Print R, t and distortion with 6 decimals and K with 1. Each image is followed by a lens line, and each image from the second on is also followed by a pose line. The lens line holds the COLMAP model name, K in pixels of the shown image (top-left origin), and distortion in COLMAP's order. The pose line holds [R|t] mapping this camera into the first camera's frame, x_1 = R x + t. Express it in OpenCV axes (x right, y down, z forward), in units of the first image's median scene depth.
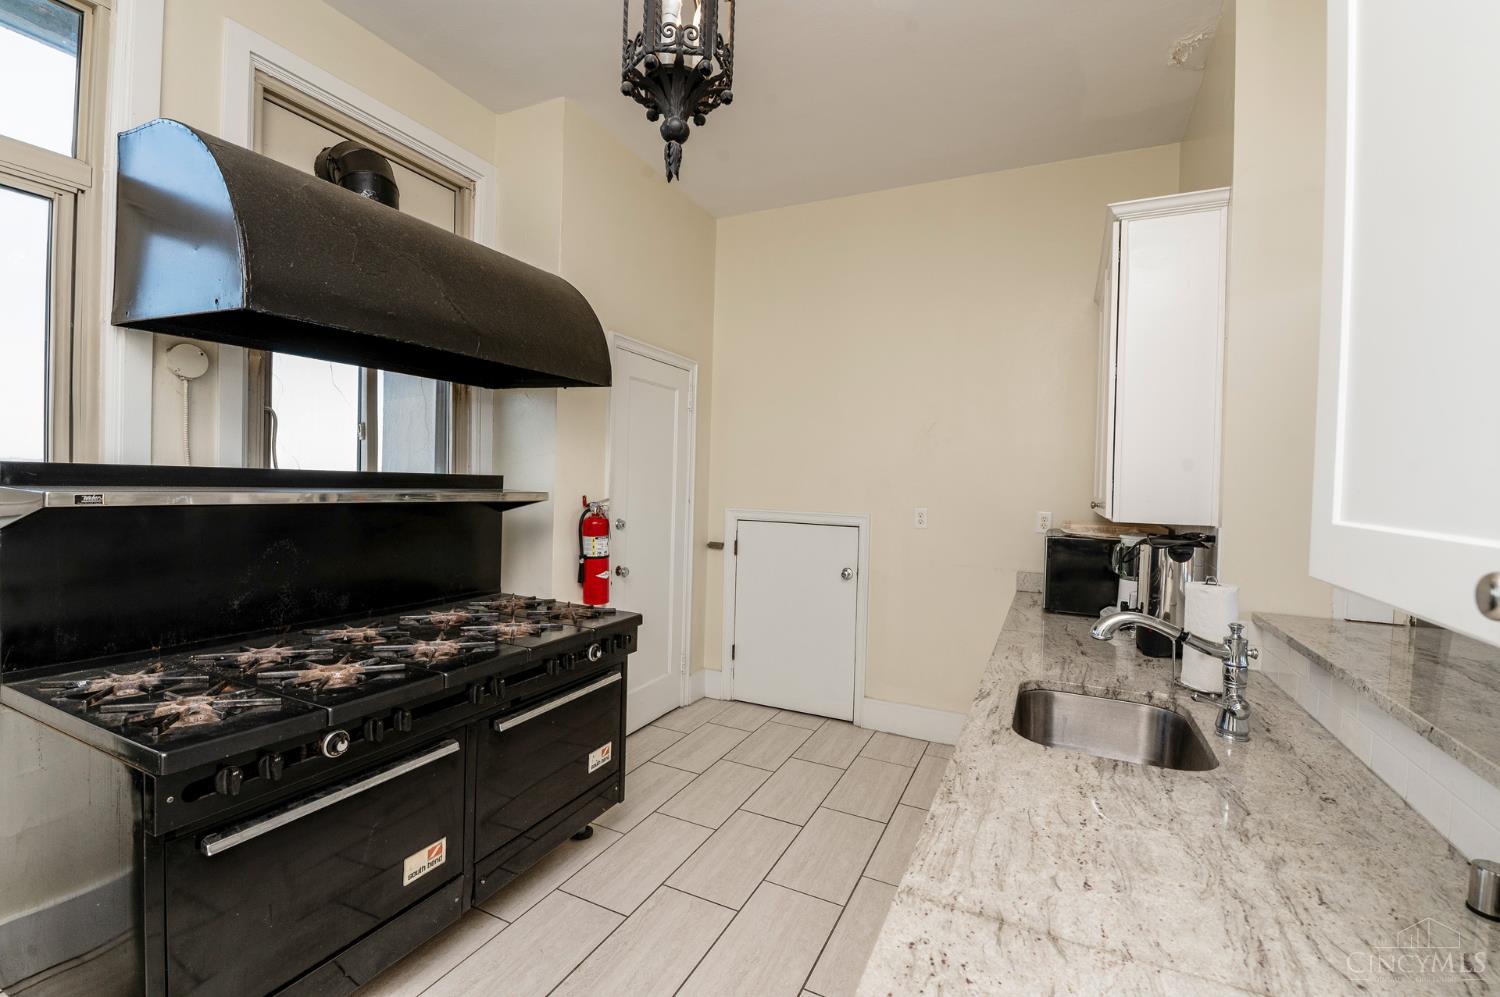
lens RADIAL K [[665.7, 0, 747.8], [0, 665.7, 498.9], [0, 0, 1]] dist [-0.023195, -0.001713]
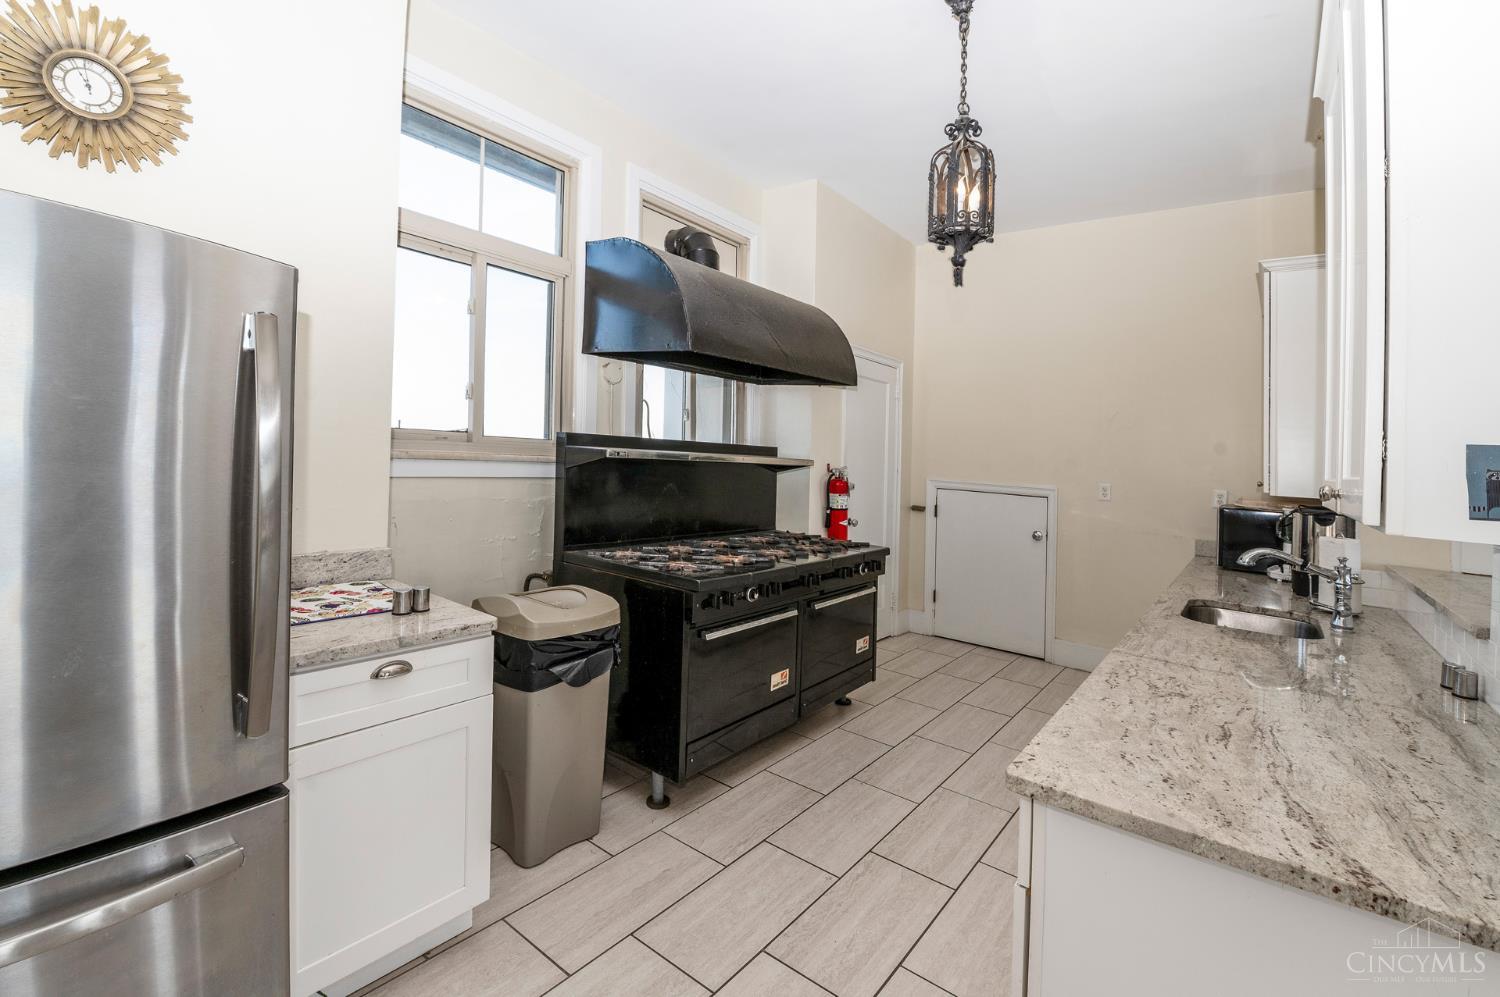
lens RADIAL K [[665.7, 0, 697.3], [0, 665.7, 403.4], [0, 0, 1]] dist [-0.023195, -0.001713]
pose [[0.960855, 0.012771, -0.276757, -0.164158], [-0.041394, 0.994342, -0.097832, 0.021738], [0.273941, 0.105459, 0.955947, -0.498298]]
